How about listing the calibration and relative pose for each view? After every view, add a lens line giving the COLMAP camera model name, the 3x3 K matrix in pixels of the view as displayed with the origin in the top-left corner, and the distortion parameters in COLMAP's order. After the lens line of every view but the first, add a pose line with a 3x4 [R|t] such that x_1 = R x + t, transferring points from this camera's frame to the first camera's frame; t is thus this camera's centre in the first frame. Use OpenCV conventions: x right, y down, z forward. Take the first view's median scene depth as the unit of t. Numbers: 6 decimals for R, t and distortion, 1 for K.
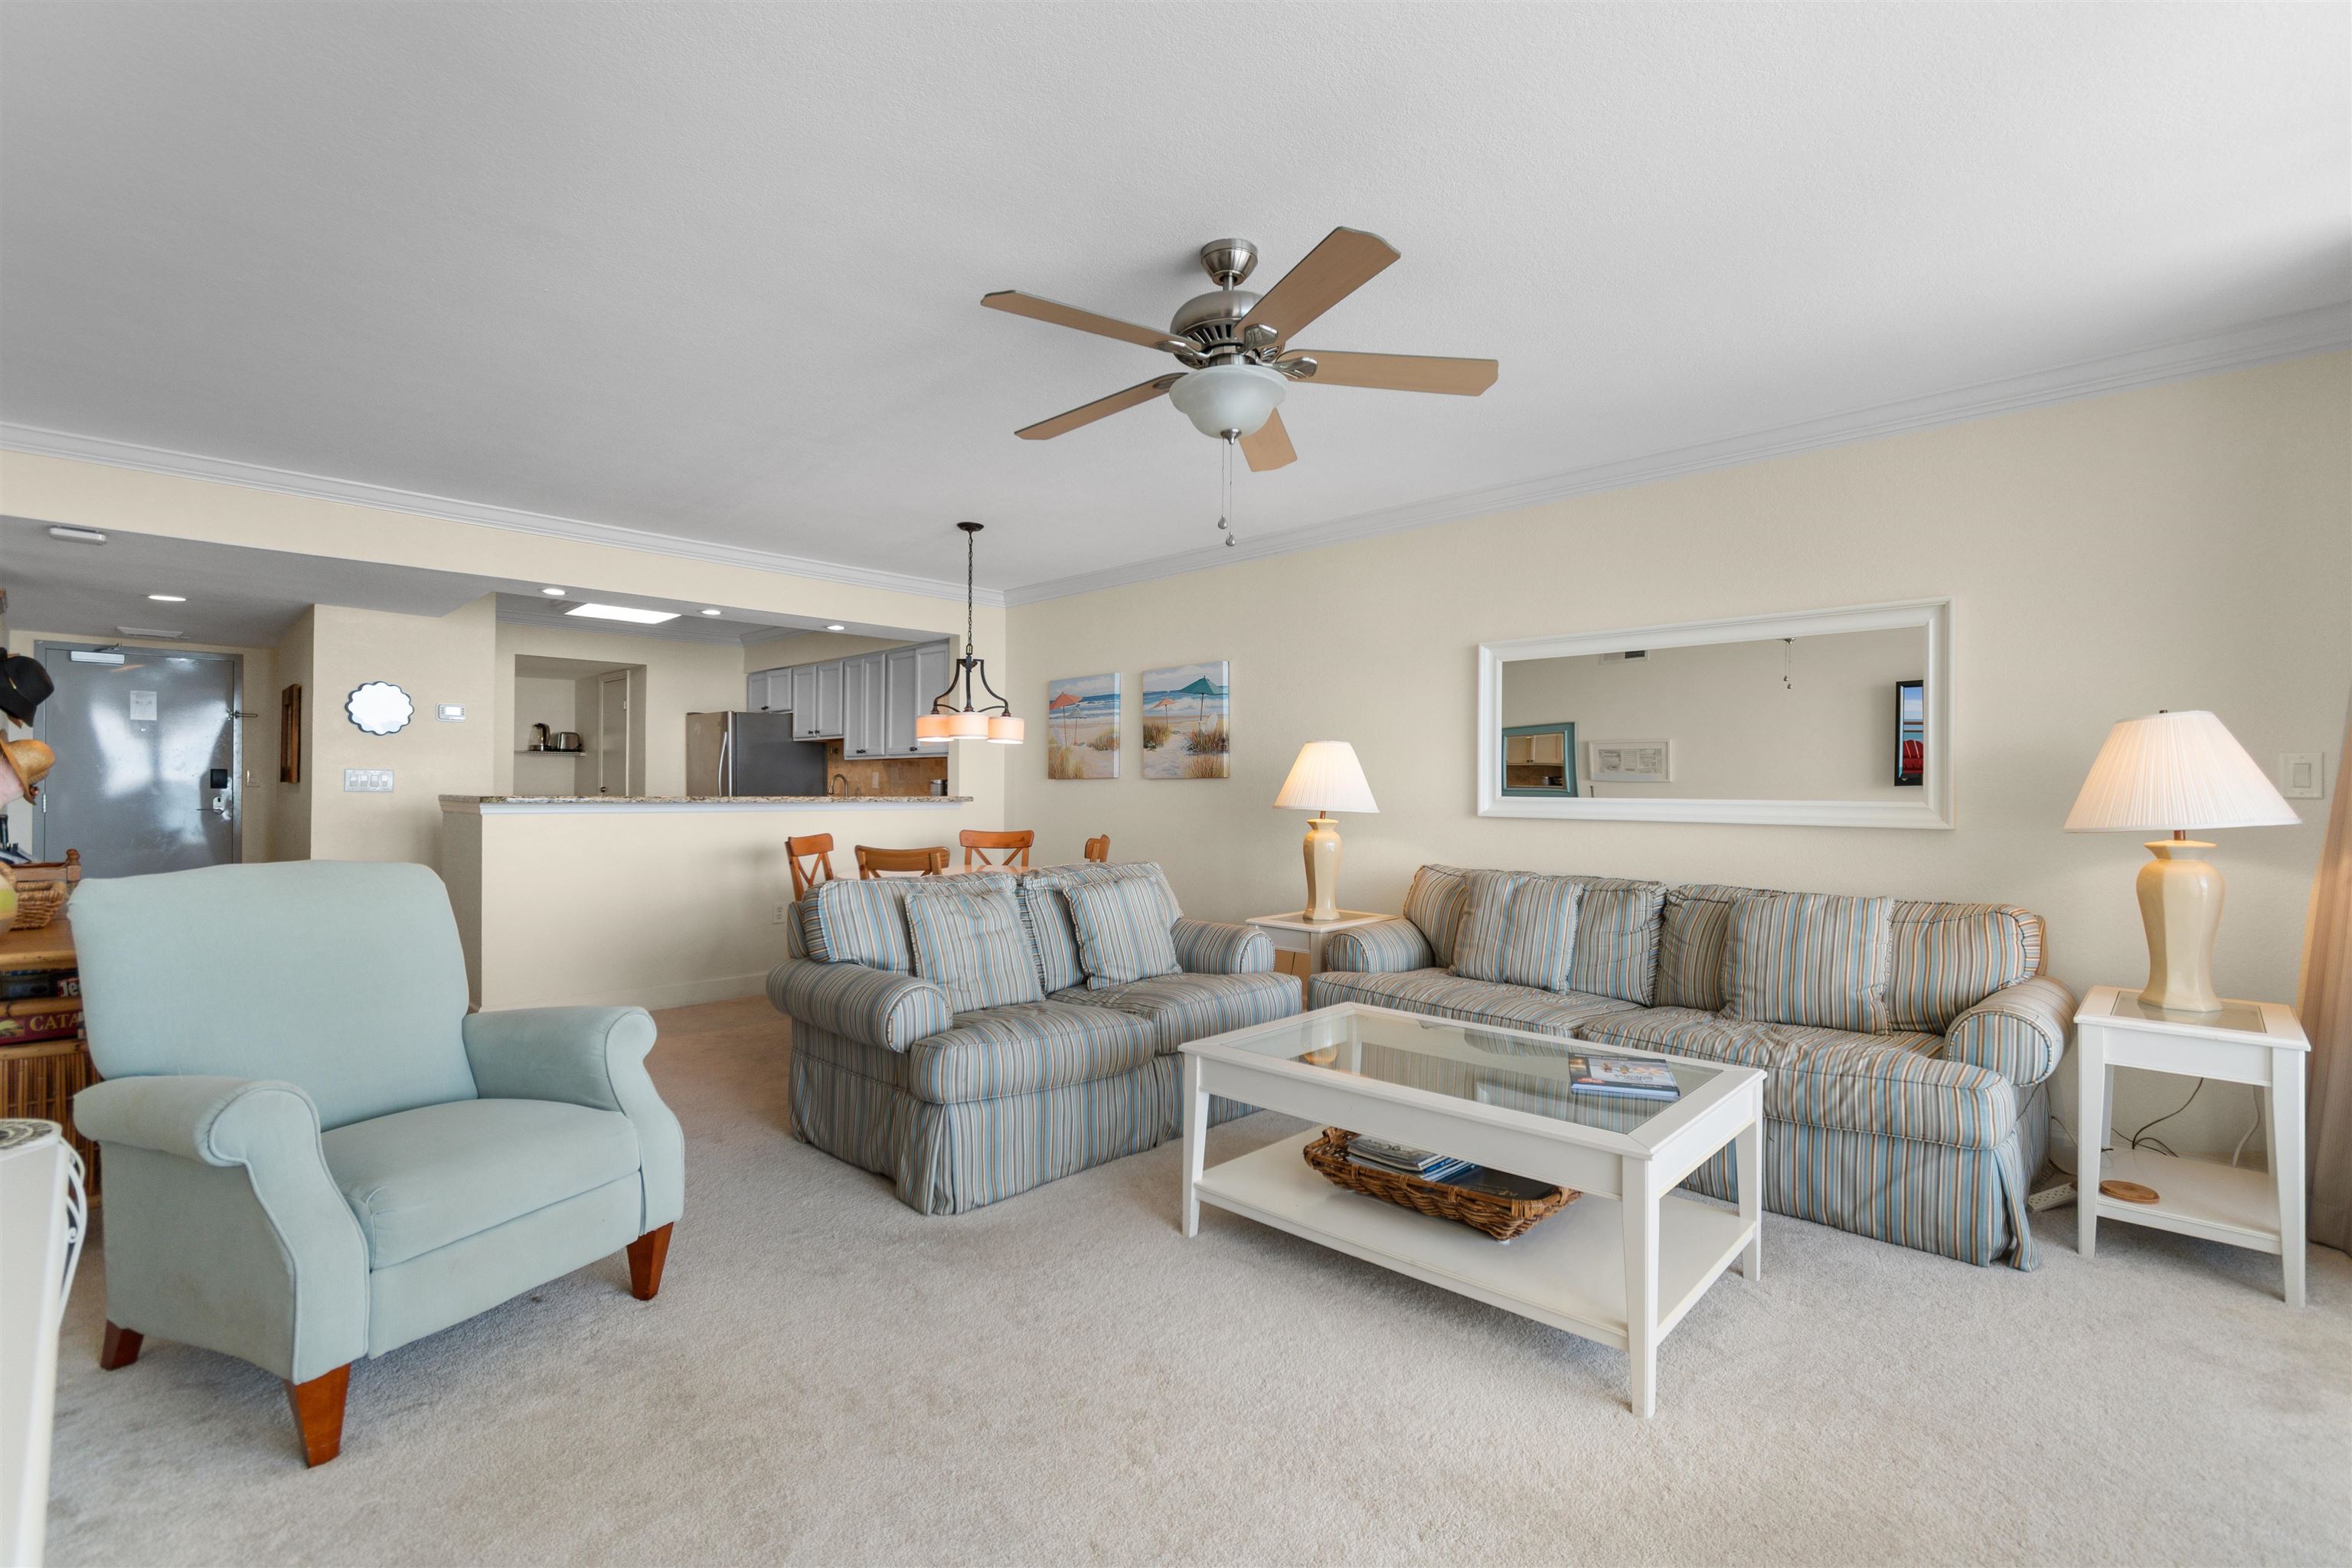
lens RADIAL K [[1019.7, 0, 1173.4], [0, 1019.7, 783.6], [0, 0, 1]] dist [0.002558, -0.000075]
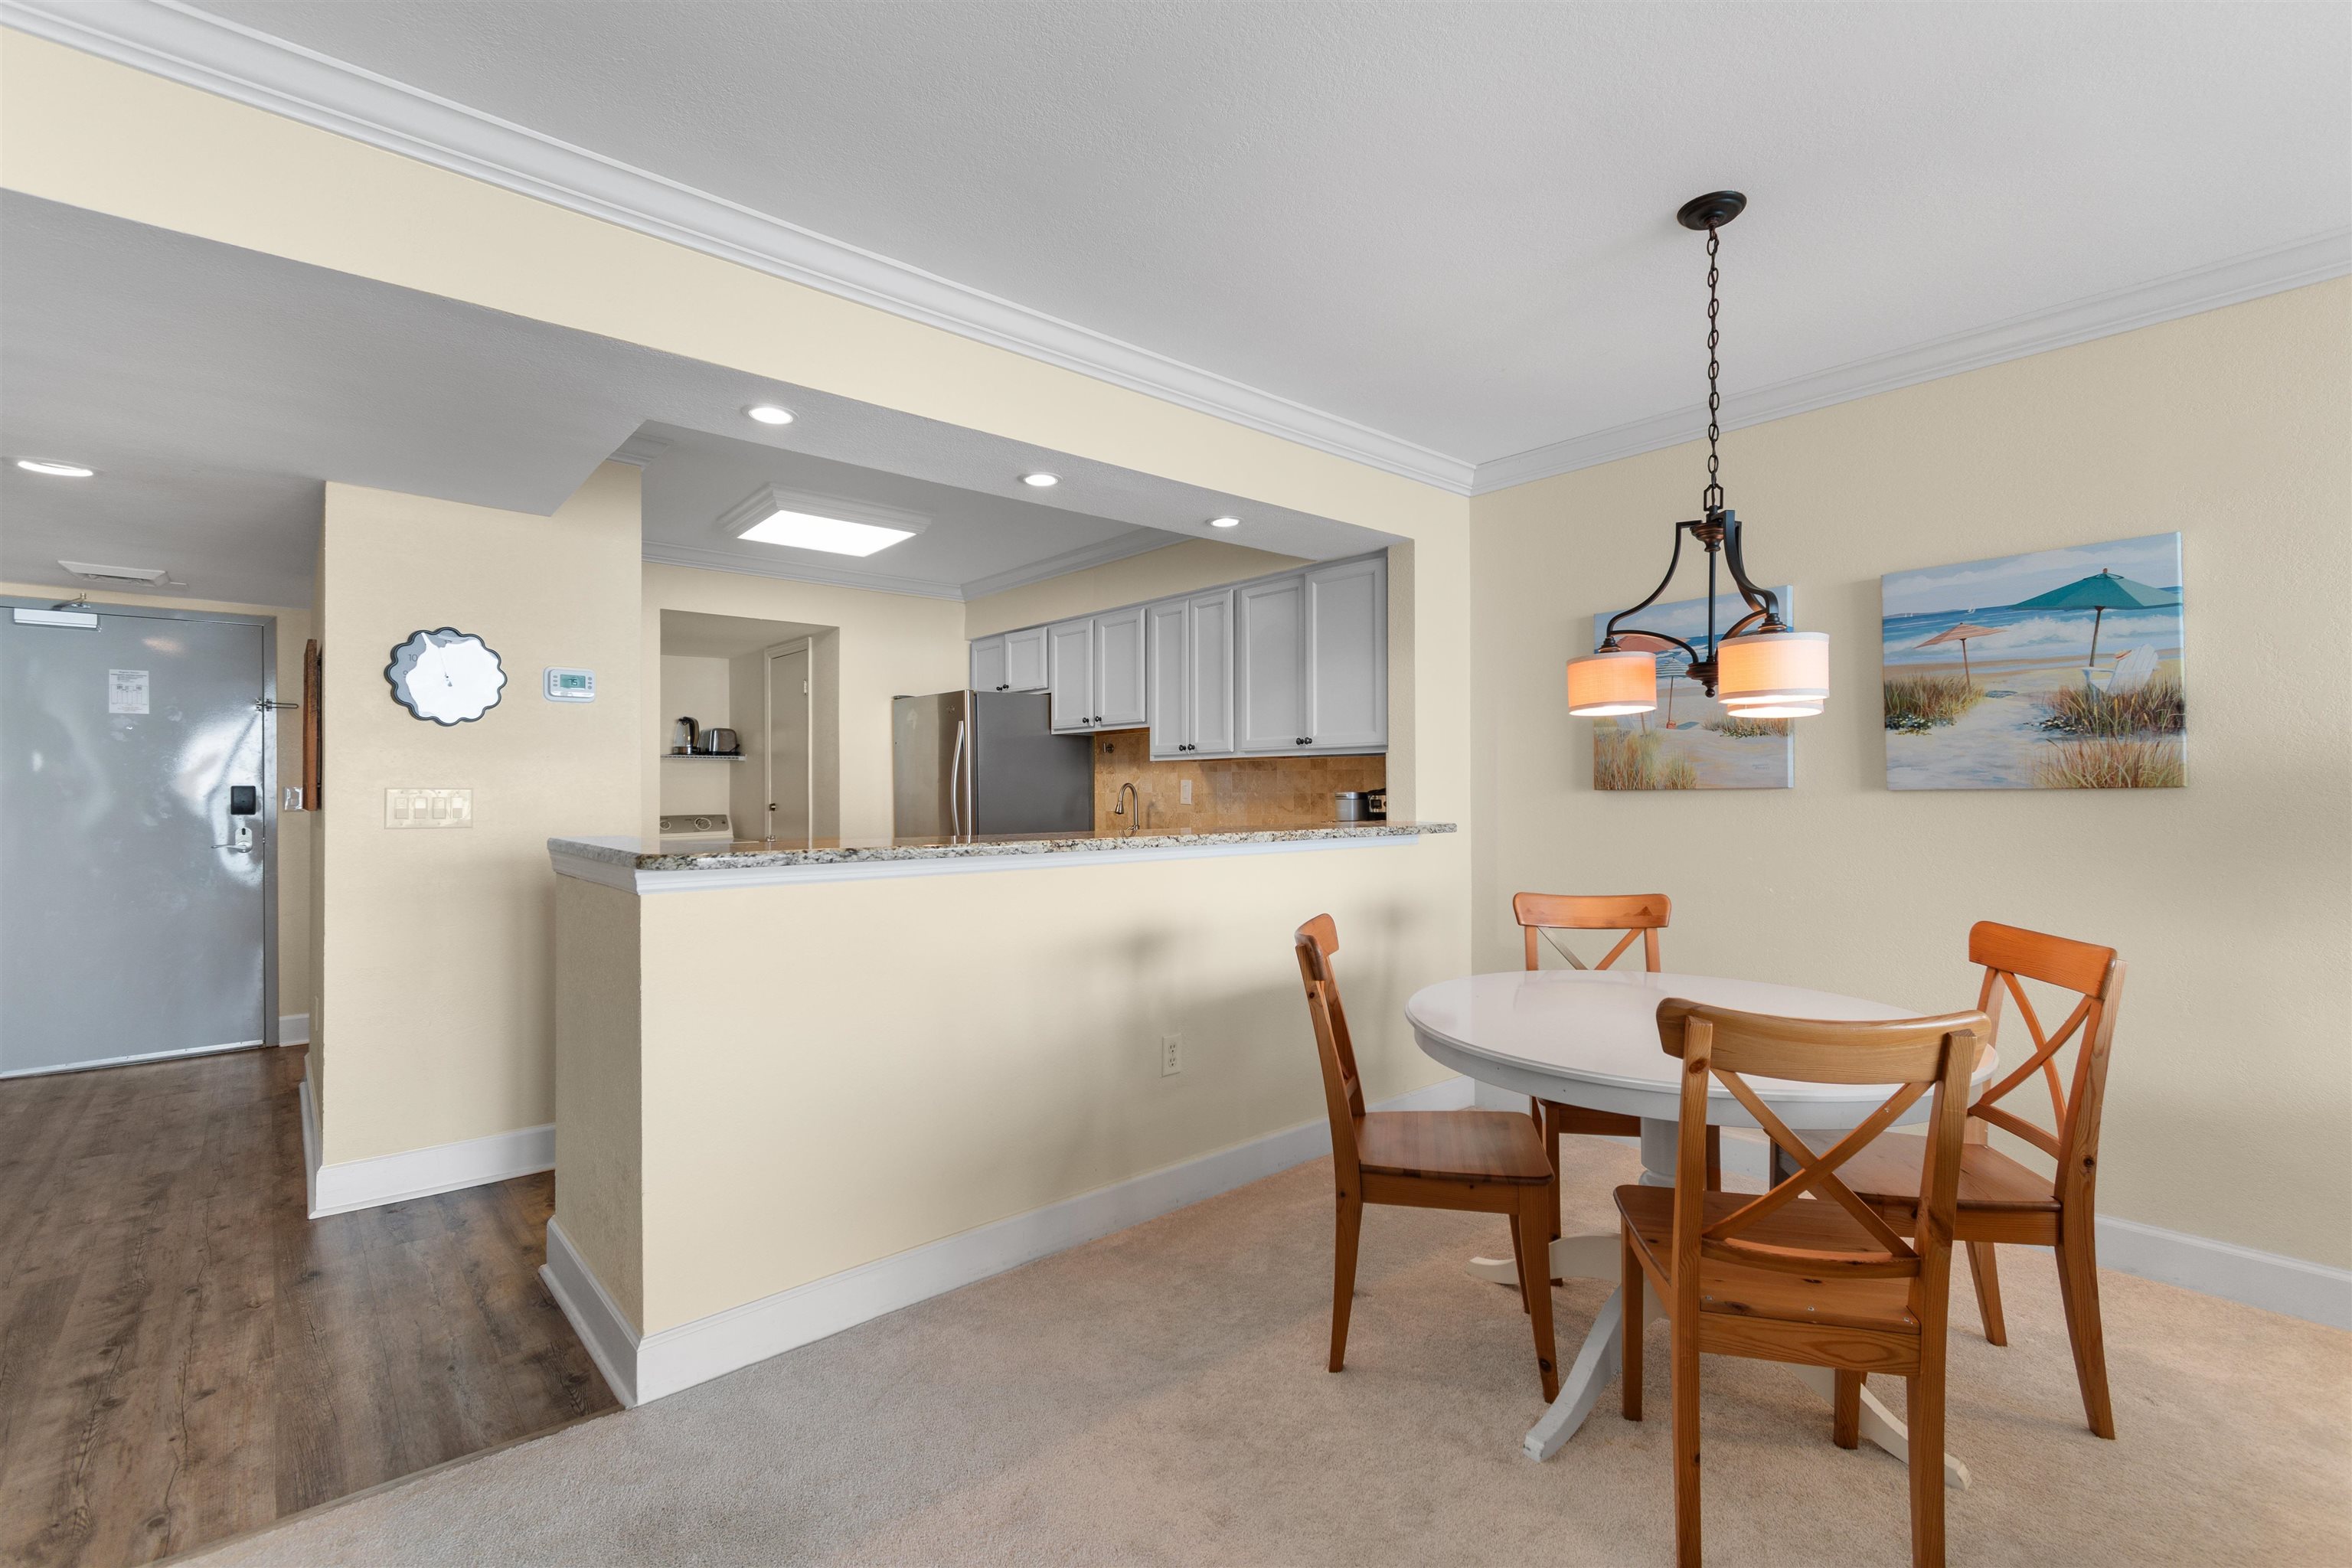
lens RADIAL K [[1019.7, 0, 1177.4], [0, 1019.7, 790.7], [0, 0, 1]] dist [0.002558, -0.000075]
pose [[0.996763, -0.009977, -0.079777, -0.284057], [0.010562, 0.999920, 0.006915, -0.009895], [0.079702, -0.007736, 0.996789, 0.401214]]
